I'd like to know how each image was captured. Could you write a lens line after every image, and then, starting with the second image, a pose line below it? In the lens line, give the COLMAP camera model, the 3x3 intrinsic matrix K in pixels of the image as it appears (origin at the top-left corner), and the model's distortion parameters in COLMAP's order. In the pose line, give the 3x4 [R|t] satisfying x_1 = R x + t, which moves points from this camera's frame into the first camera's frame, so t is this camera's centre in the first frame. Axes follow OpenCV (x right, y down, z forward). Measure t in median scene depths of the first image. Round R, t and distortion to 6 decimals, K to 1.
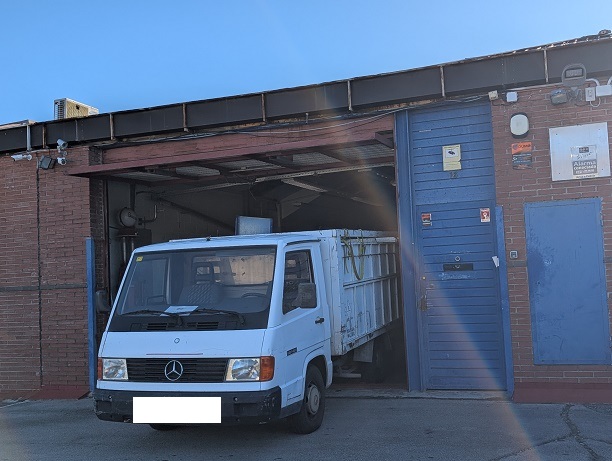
lens RADIAL K [[703.6, 0, 310.0], [0, 703.6, 247.5], [0, 0, 1]] dist [0.041033, 0.000000]
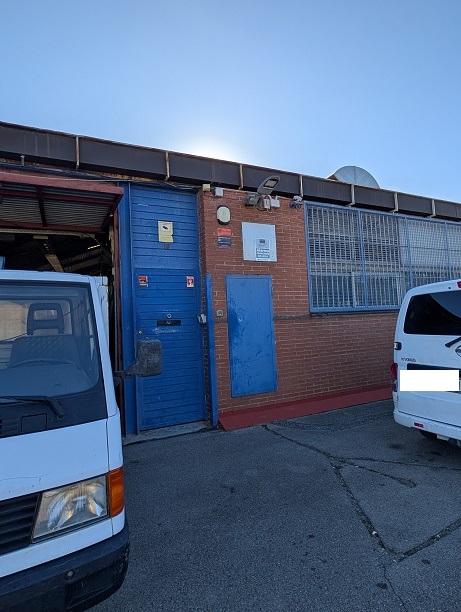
lens RADIAL K [[352.6, 0, 235.7], [0, 352.6, 306.5], [0, 0, 1]] dist [0.000307, -0.000784]
pose [[0.692139, 0.044739, 0.720376, -0.147121], [-0.022108, 0.998923, -0.040797, 0.022404], [-0.721425, 0.012311, 0.692383, 0.512532]]
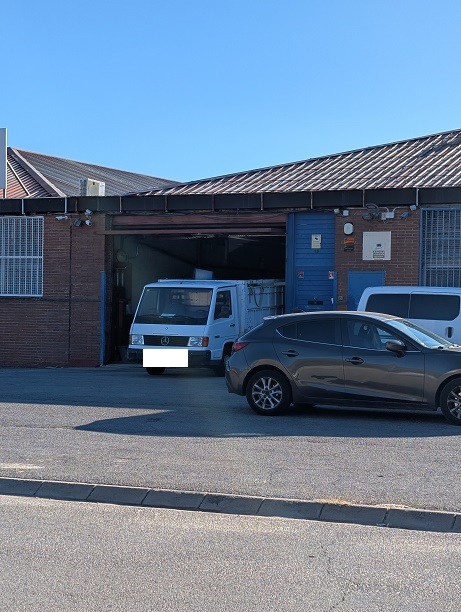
lens RADIAL K [[1140.1, 0, 244.3], [0, 1140.1, 331.4], [0, 0, 1]] dist [0.303287, 0.000000]
pose [[0.997243, 0.059783, -0.043950, 0.164935], [-0.056544, 0.995831, 0.071576, -0.100192], [0.048046, -0.068893, 0.996466, -1.958981]]
